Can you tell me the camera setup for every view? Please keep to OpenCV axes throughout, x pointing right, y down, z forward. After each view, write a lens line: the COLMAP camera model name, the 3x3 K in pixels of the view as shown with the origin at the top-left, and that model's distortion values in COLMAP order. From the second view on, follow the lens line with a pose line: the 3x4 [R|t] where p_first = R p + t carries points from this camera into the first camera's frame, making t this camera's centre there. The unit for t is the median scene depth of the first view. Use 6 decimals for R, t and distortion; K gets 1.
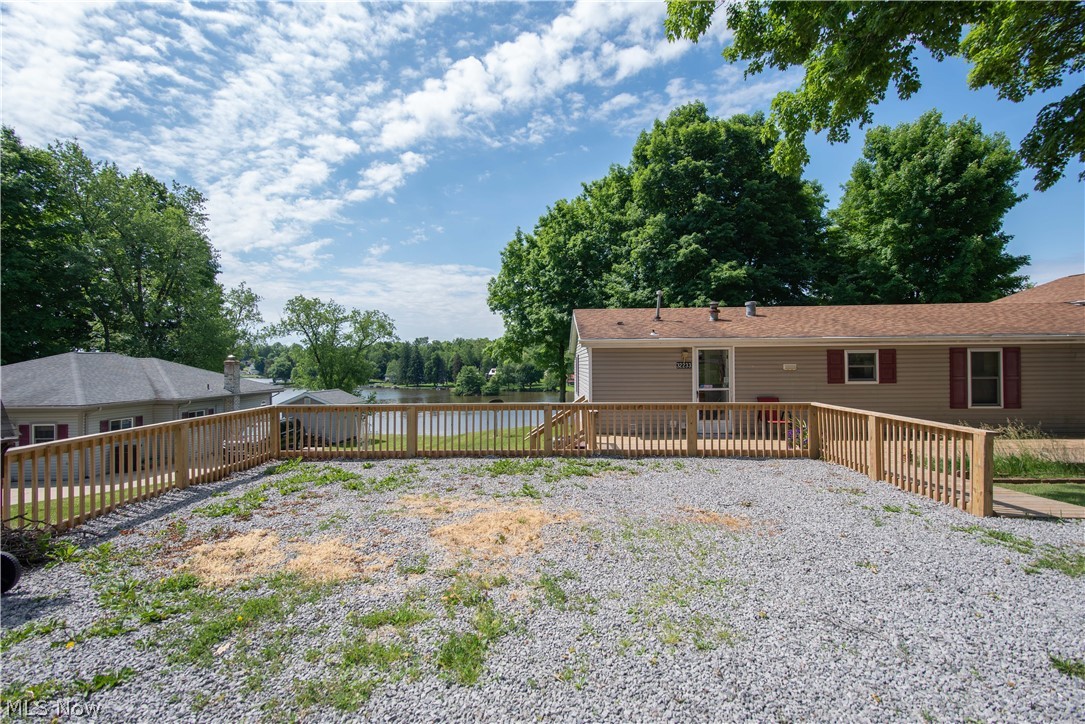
lens RADIAL K [[523.1, 0, 542.5], [0, 523.1, 362.0], [0, 0, 1]] dist [0.025658, -0.000447]
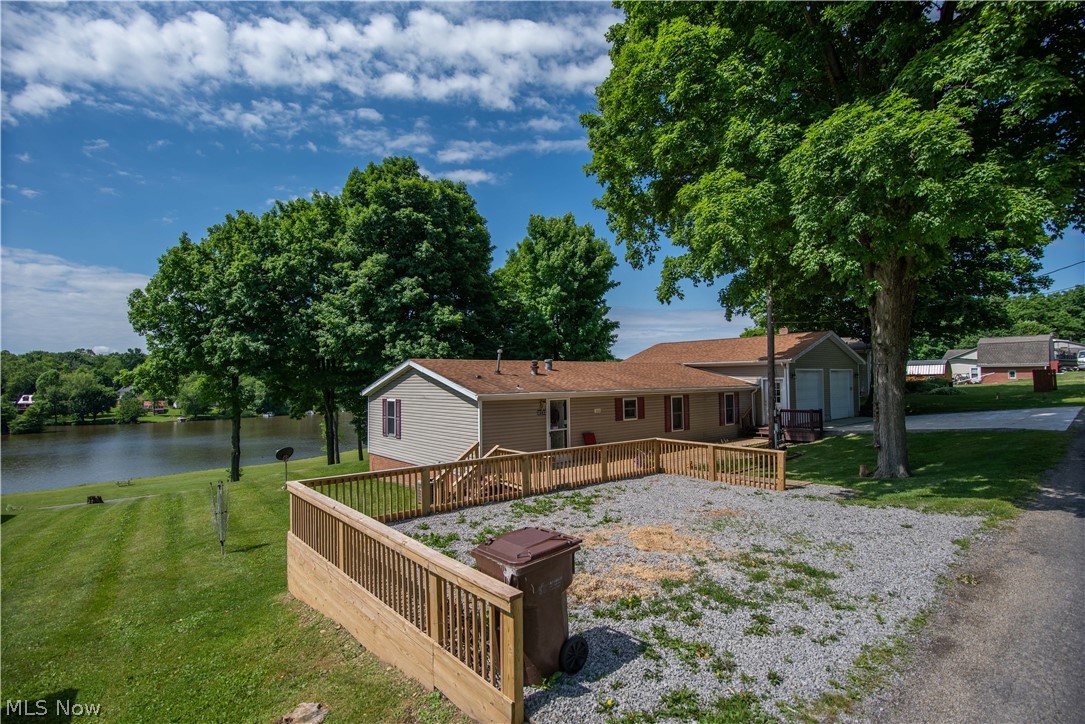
lens RADIAL K [[529.0, 0, 542.5], [0, 529.0, 362.0], [0, 0, 1]] dist [-0.010038, 0.000011]
pose [[0.762215, 0.022273, 0.646941, -0.218880], [0.003481, 0.999252, -0.038505, -0.025726], [-0.647315, 0.031601, 0.761567, -0.003476]]
